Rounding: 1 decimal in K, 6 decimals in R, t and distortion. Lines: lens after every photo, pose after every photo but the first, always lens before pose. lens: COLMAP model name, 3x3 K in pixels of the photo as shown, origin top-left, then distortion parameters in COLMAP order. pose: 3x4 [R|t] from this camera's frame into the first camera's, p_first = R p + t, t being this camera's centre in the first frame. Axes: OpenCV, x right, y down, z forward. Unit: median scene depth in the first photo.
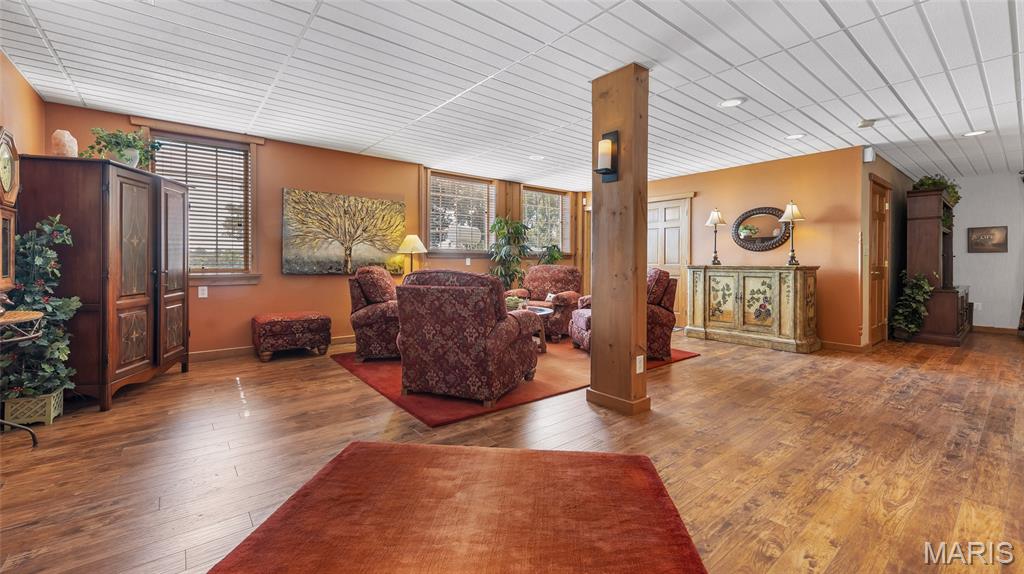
lens RADIAL K [[415.0, 0, 513.6], [0, 415.0, 263.2], [0, 0, 1]] dist [0.001337, 0.000305]
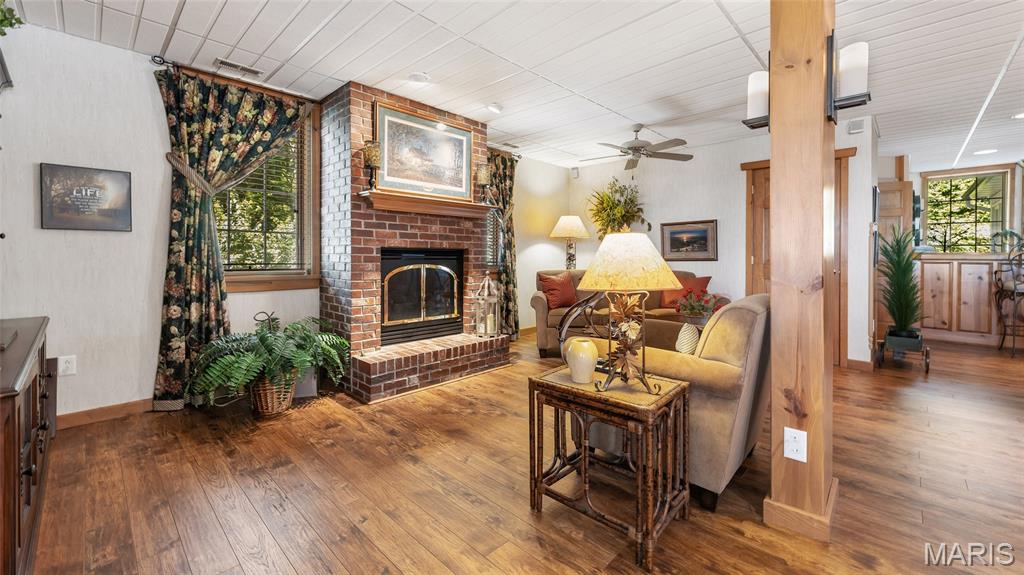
lens RADIAL K [[415.0, 0, 505.2], [0, 415.0, 260.1], [0, 0, 1]] dist [0.001337, 0.000305]
pose [[-0.113689, -0.011731, 0.993447, 0.774421], [0.000974, 0.999928, 0.011919, -0.000576], [-0.993516, 0.002323, -0.113670, 0.722851]]
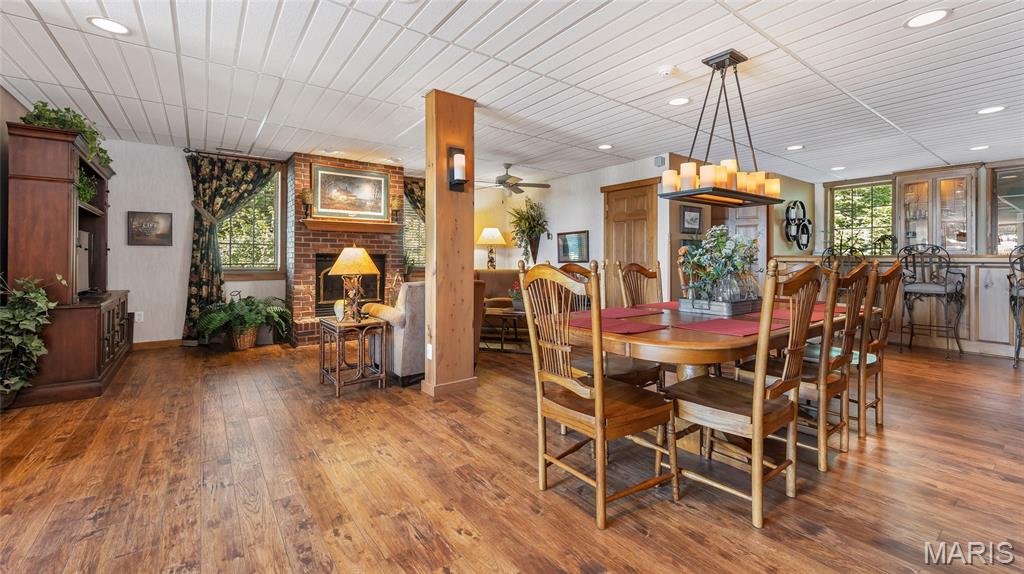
lens RADIAL K [[415.0, 0, 501.4], [0, 415.0, 257.5], [0, 0, 1]] dist [0.001337, 0.000305]
pose [[0.049871, 0.002157, 0.998753, 0.455689], [0.002029, 0.999995, -0.002261, -0.000227], [-0.998754, 0.002140, 0.049866, 0.353419]]
